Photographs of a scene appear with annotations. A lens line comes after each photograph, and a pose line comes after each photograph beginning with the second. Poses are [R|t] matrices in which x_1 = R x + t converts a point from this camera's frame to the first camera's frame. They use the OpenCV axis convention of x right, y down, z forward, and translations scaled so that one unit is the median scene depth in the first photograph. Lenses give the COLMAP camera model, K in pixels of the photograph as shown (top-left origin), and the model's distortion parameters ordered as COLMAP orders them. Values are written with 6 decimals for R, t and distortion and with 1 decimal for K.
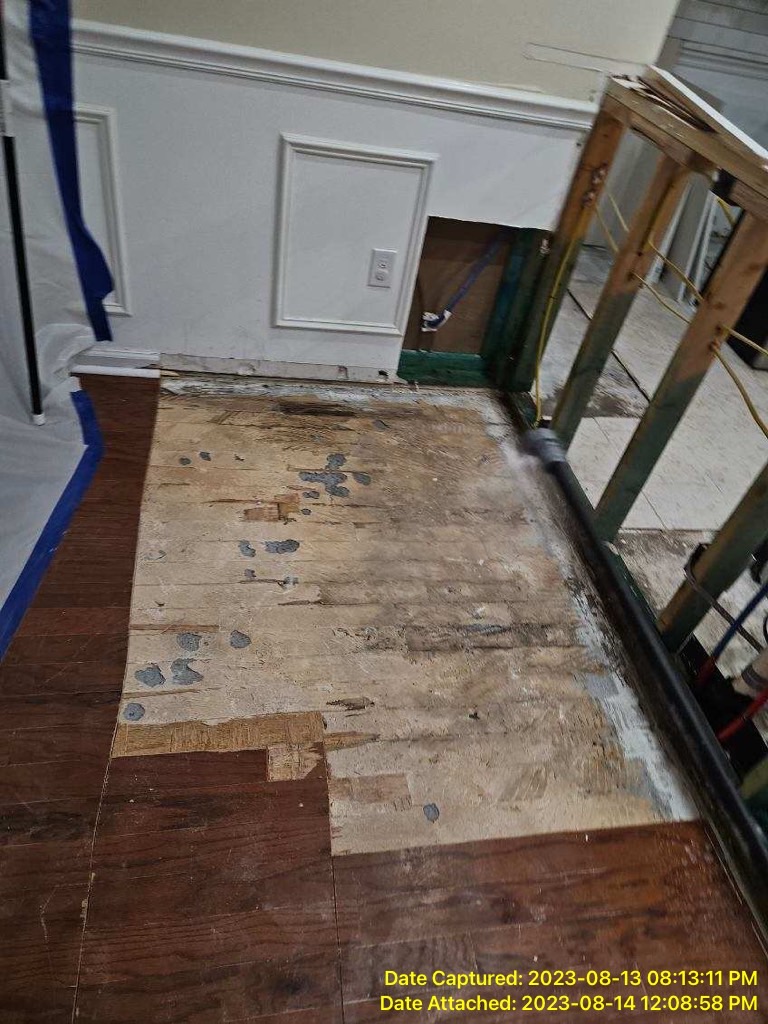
lens RADIAL K [[684.7, 0, 387.7], [0, 684.7, 515.6], [0, 0, 1]] dist [0.021218, -0.009056]
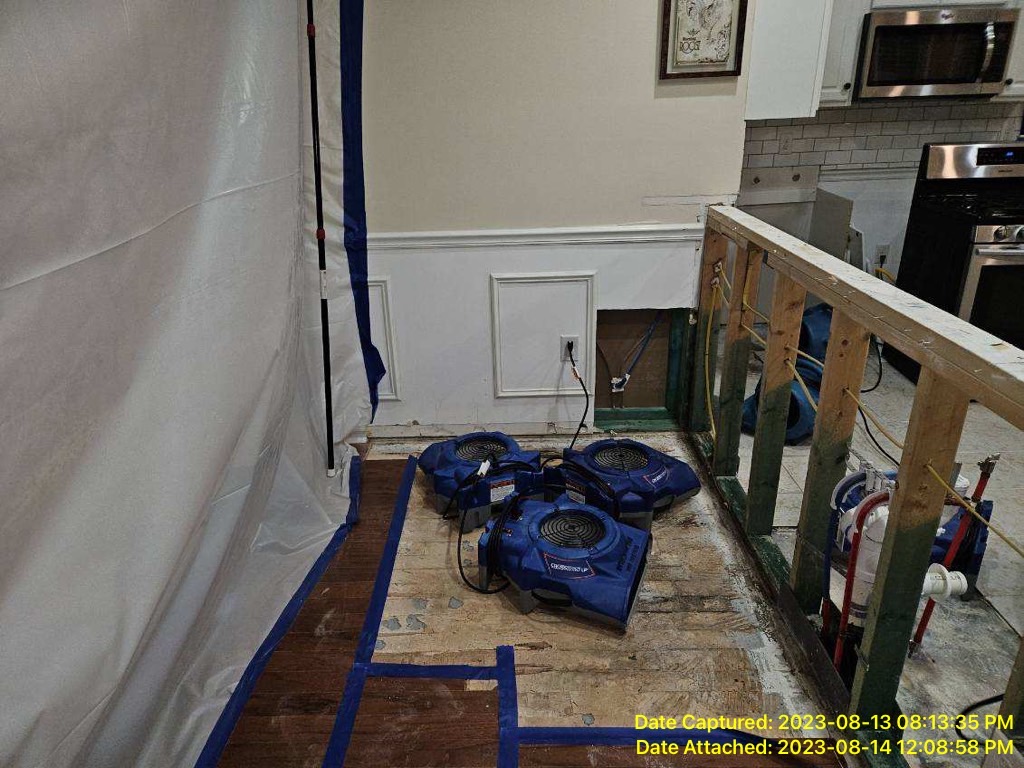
lens RADIAL K [[684.7, 0, 507.4], [0, 684.7, 382.5], [0, 0, 1]] dist [0.021218, -0.009056]
pose [[0.965715, -0.114472, -0.233004, 0.221538], [0.025958, 0.935614, -0.352069, 0.224192], [0.258304, 0.333950, 0.906508, -0.313883]]
